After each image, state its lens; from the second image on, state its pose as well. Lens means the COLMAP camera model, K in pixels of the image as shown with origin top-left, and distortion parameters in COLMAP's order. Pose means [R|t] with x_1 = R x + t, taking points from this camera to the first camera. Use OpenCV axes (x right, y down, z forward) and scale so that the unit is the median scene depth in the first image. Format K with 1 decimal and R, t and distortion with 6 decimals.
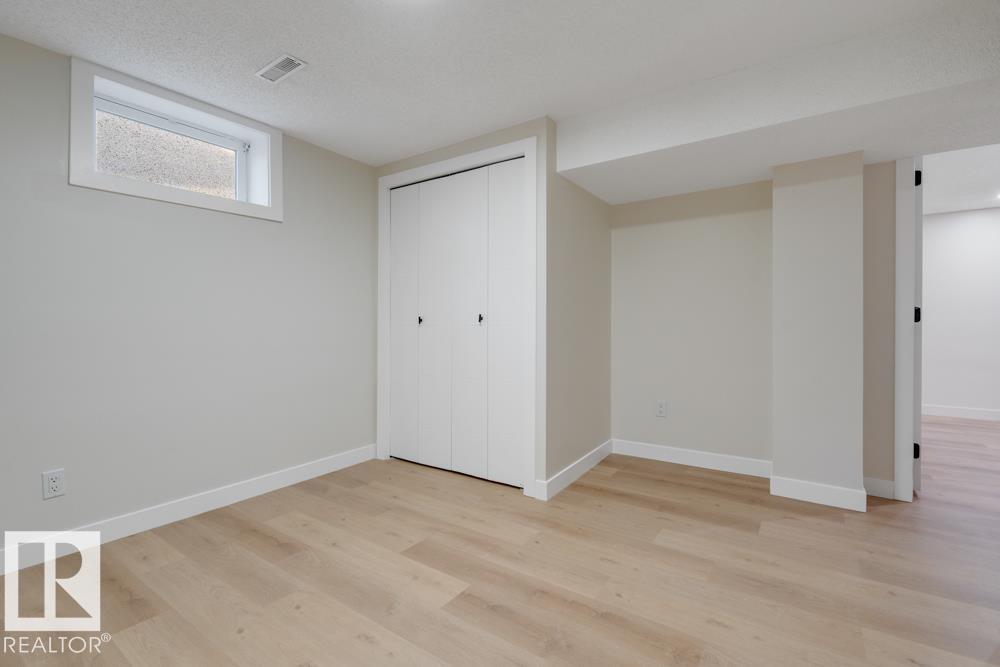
lens RADIAL K [[457.0, 0, 497.0], [0, 457.0, 328.0], [0, 0, 1]] dist [-0.004918, -0.000016]
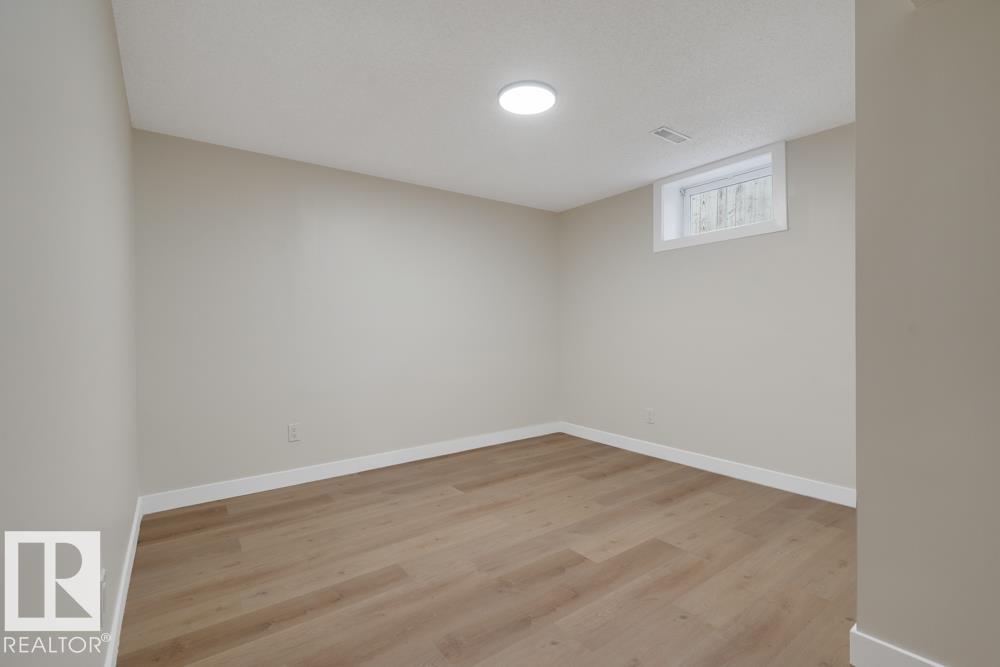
lens RADIAL K [[457.0, 0, 501.8], [0, 457.0, 329.8], [0, 0, 1]] dist [-0.004918, -0.000016]
pose [[-0.332327, 0.004415, -0.943154, 0.966442], [-0.000421, 0.999988, 0.004829, -0.018204], [0.943164, 0.002002, -0.332321, 1.026180]]
